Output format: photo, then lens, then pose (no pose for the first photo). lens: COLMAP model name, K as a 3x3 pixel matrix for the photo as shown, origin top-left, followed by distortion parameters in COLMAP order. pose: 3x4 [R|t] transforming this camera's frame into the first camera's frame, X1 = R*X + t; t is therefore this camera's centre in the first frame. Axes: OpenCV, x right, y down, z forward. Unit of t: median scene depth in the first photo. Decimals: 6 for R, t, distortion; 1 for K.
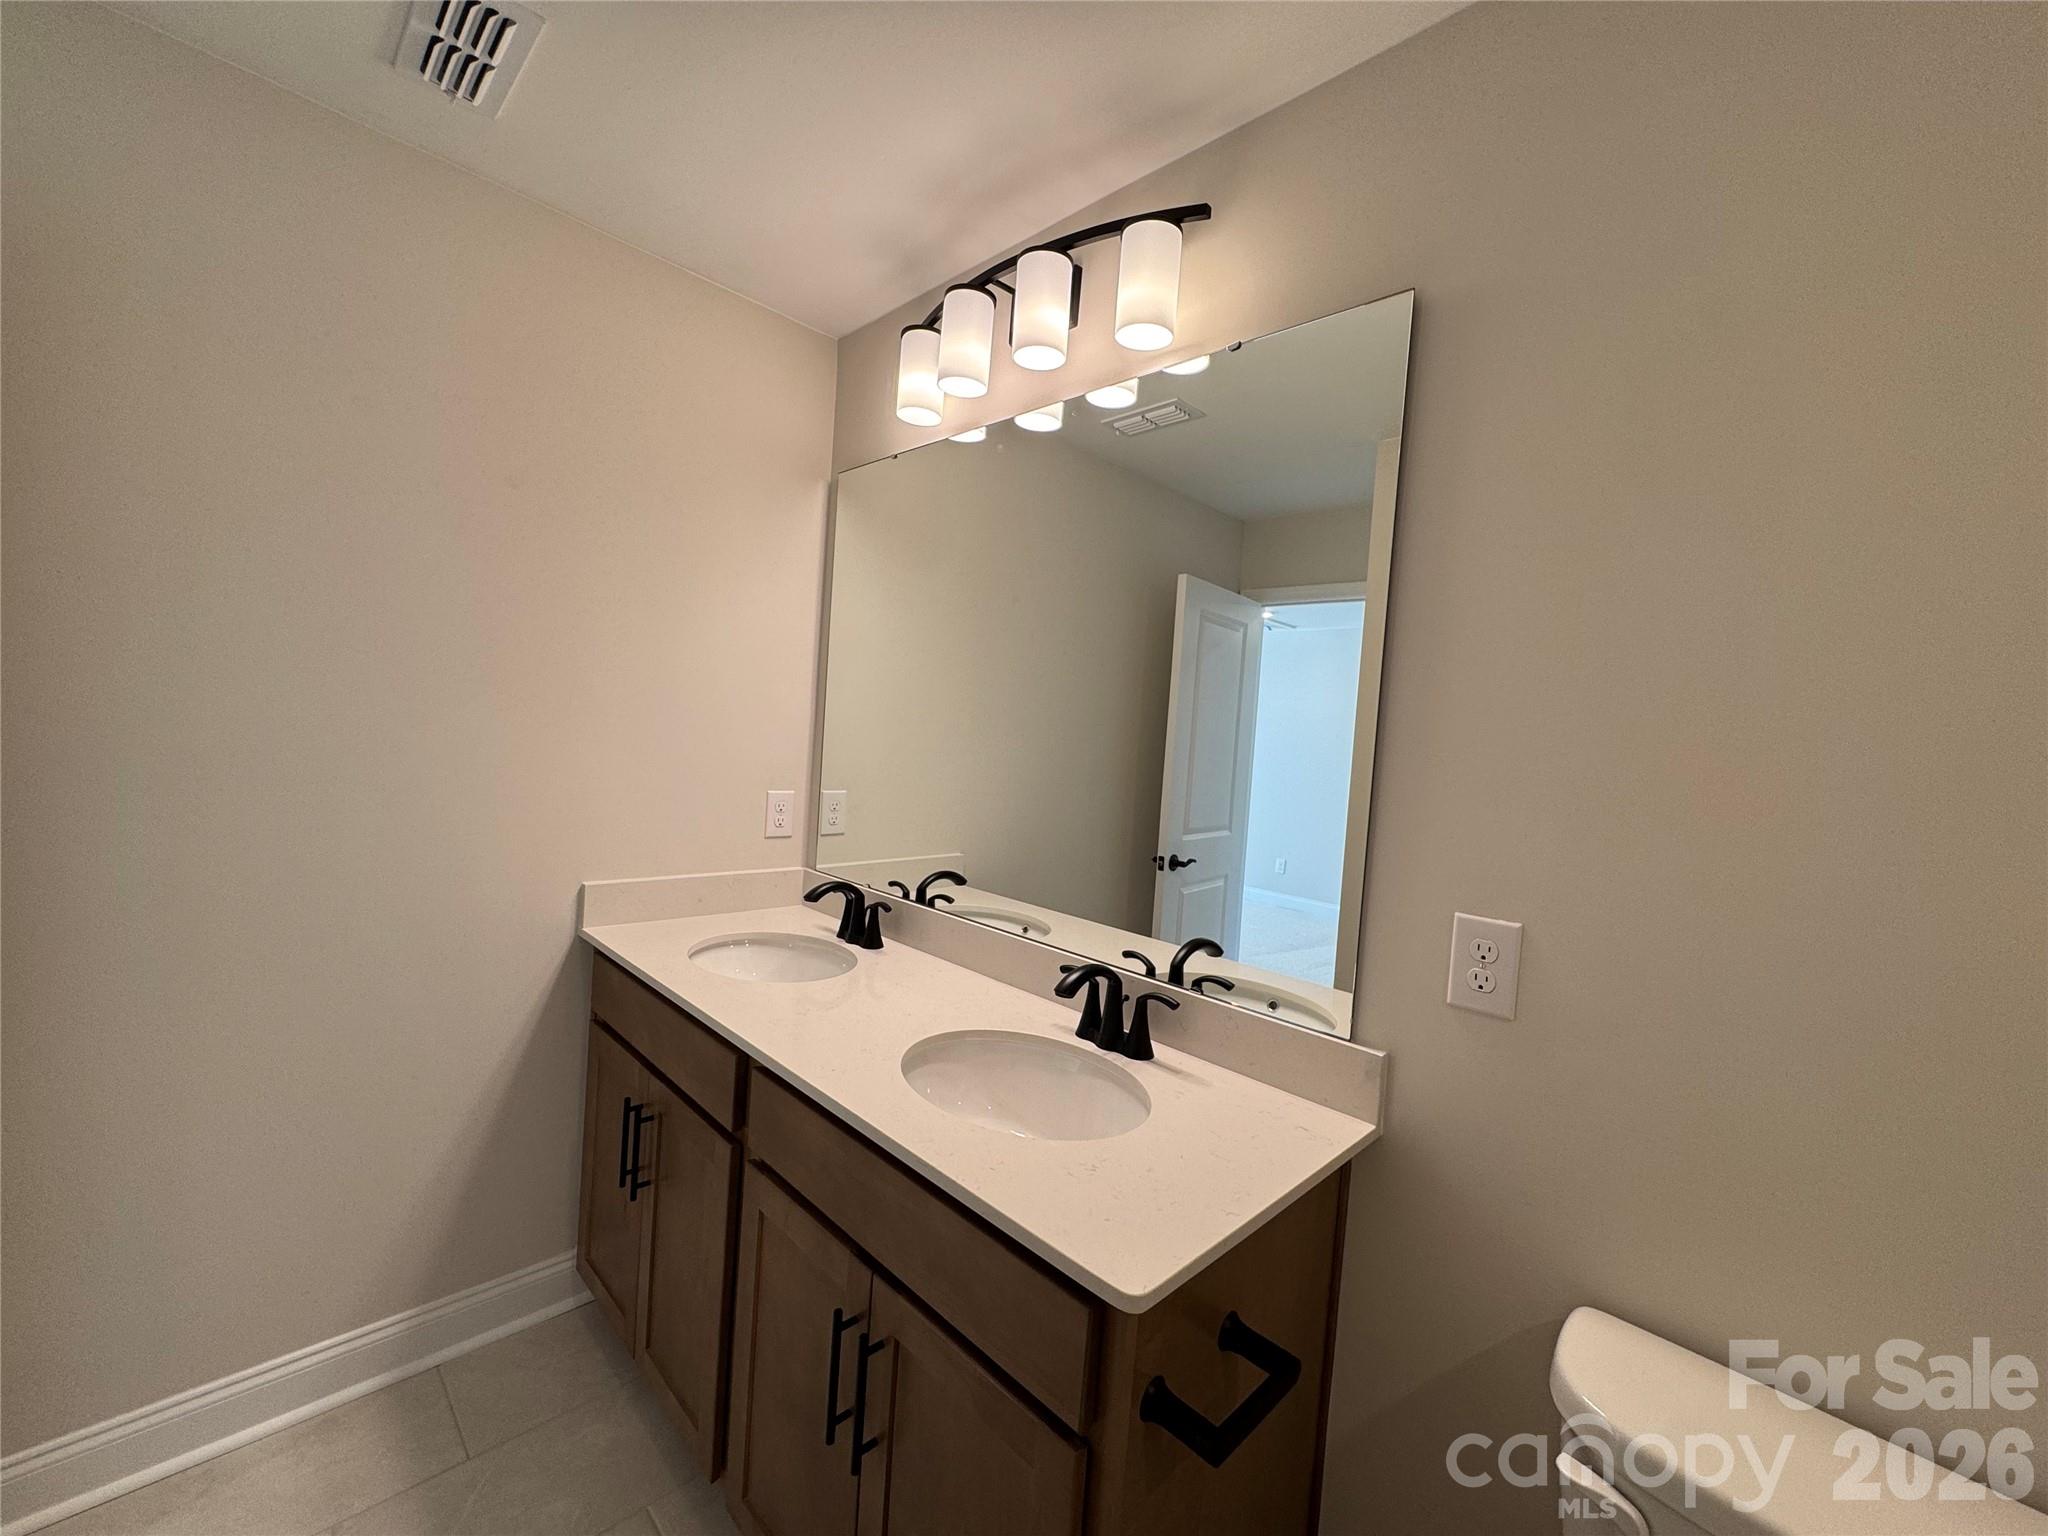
lens RADIAL K [[819.3, 0, 1023.5], [0, 819.3, 771.7], [0, 0, 1]] dist [-0.005337, 0.000961]
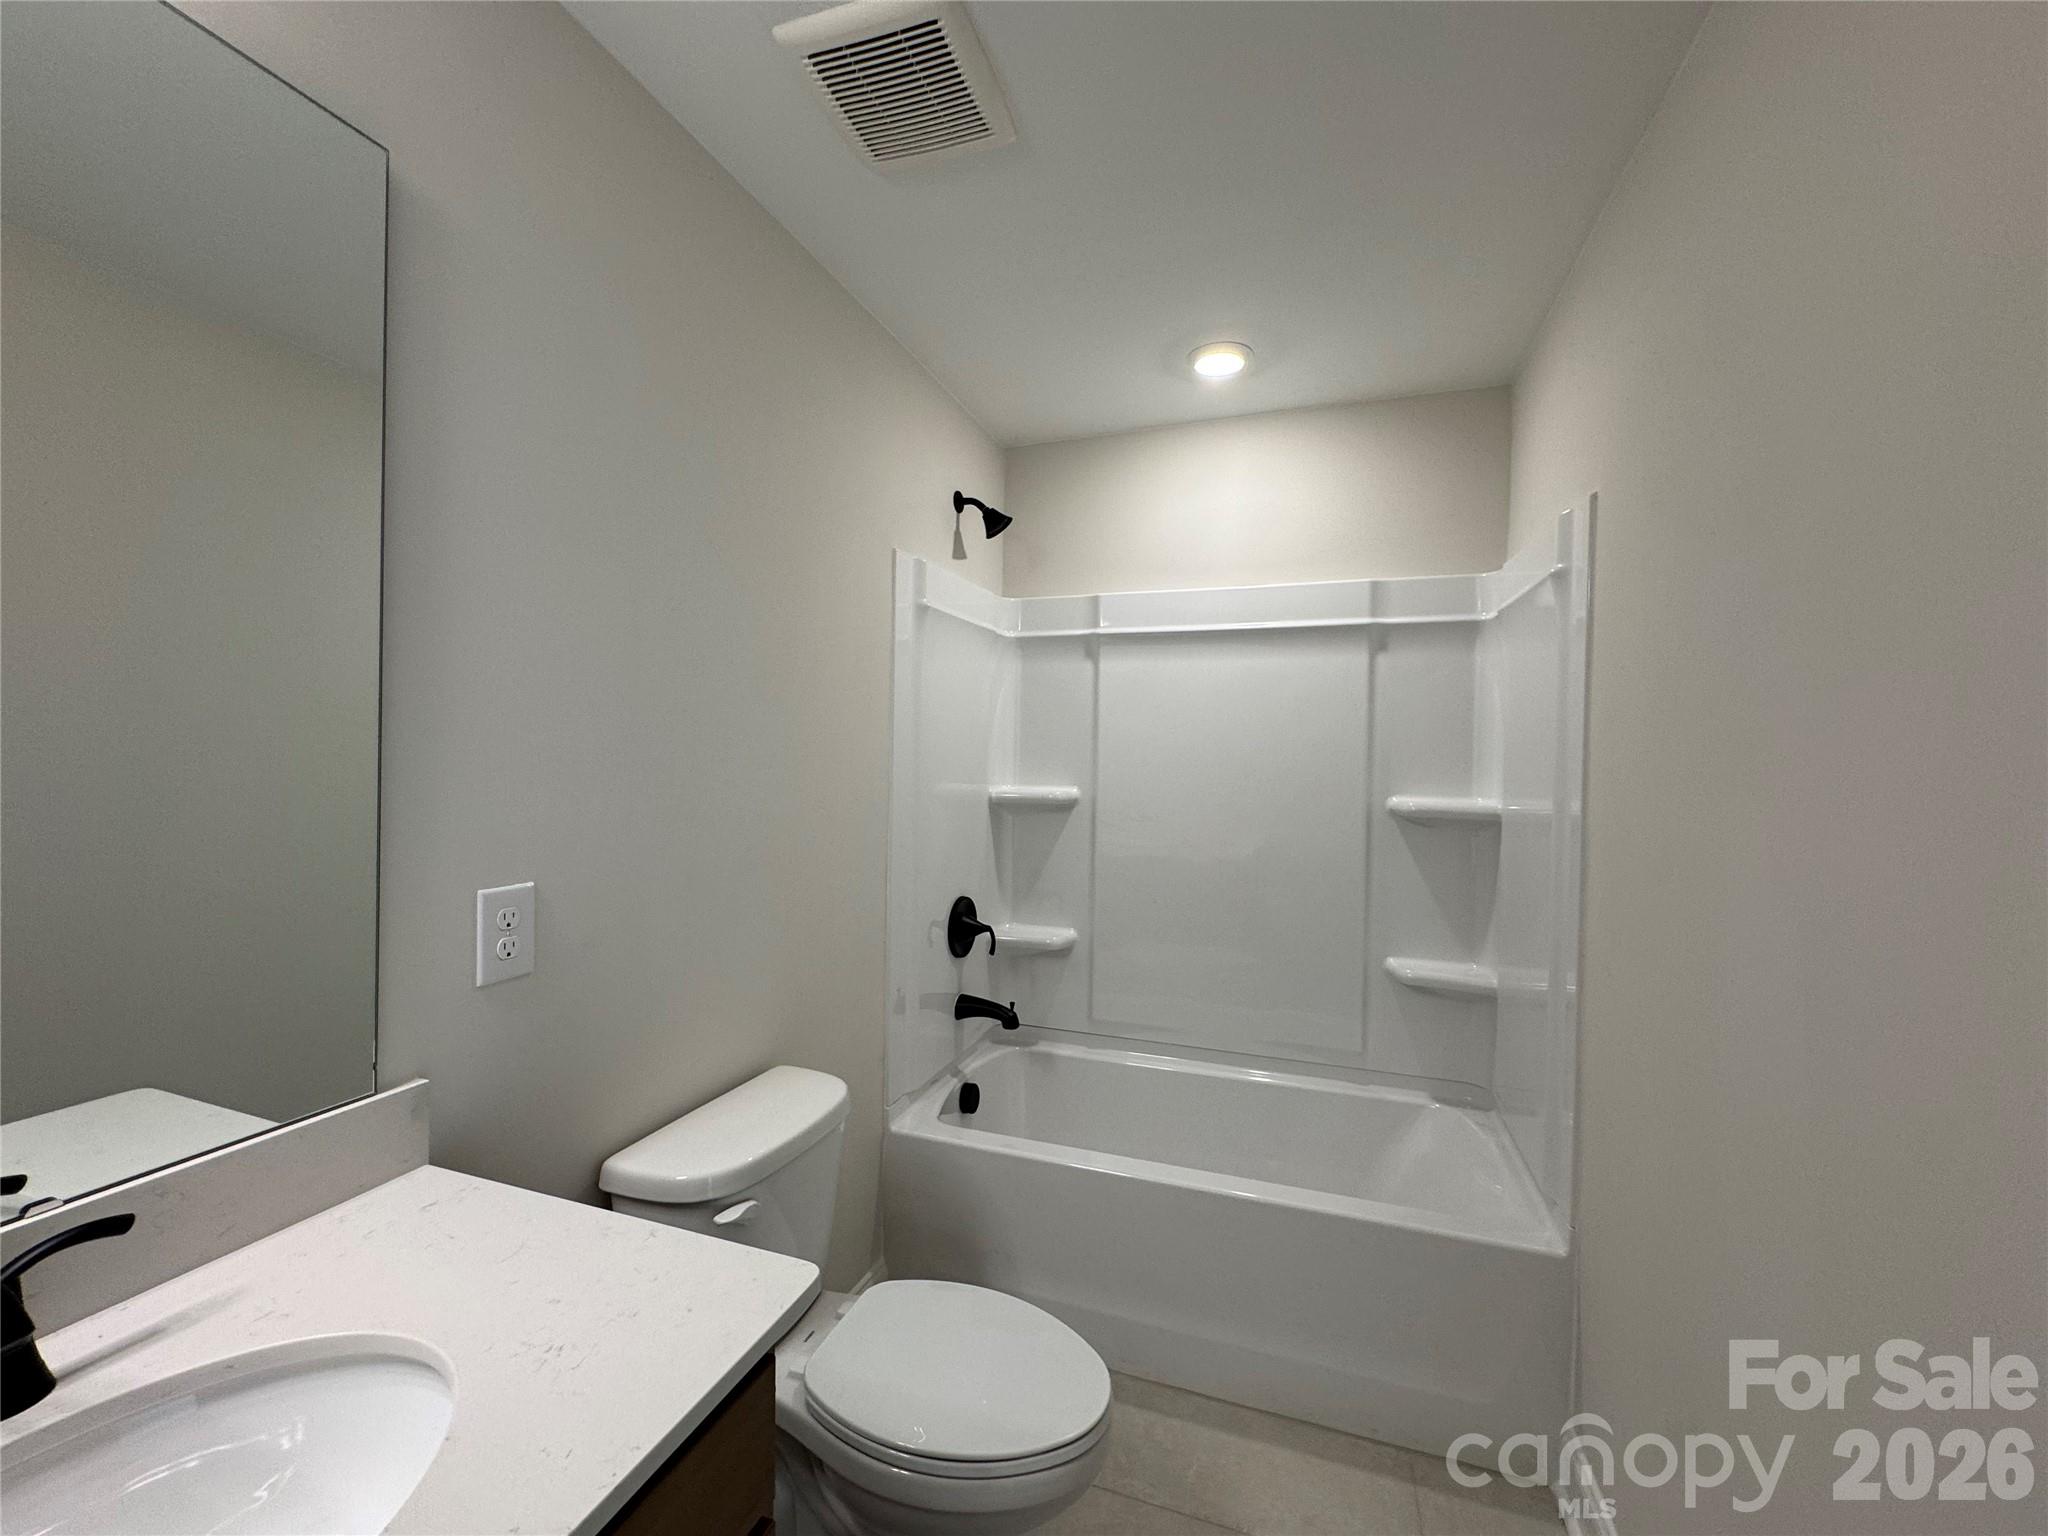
lens RADIAL K [[819.3, 0, 1026.9], [0, 819.3, 765.5], [0, 0, 1]] dist [-0.005337, 0.000961]
pose [[-0.447430, -0.073397, 0.891302, -0.601594], [-0.007449, 0.996898, 0.078354, -0.053880], [-0.894288, 0.028419, -0.446588, 0.850552]]
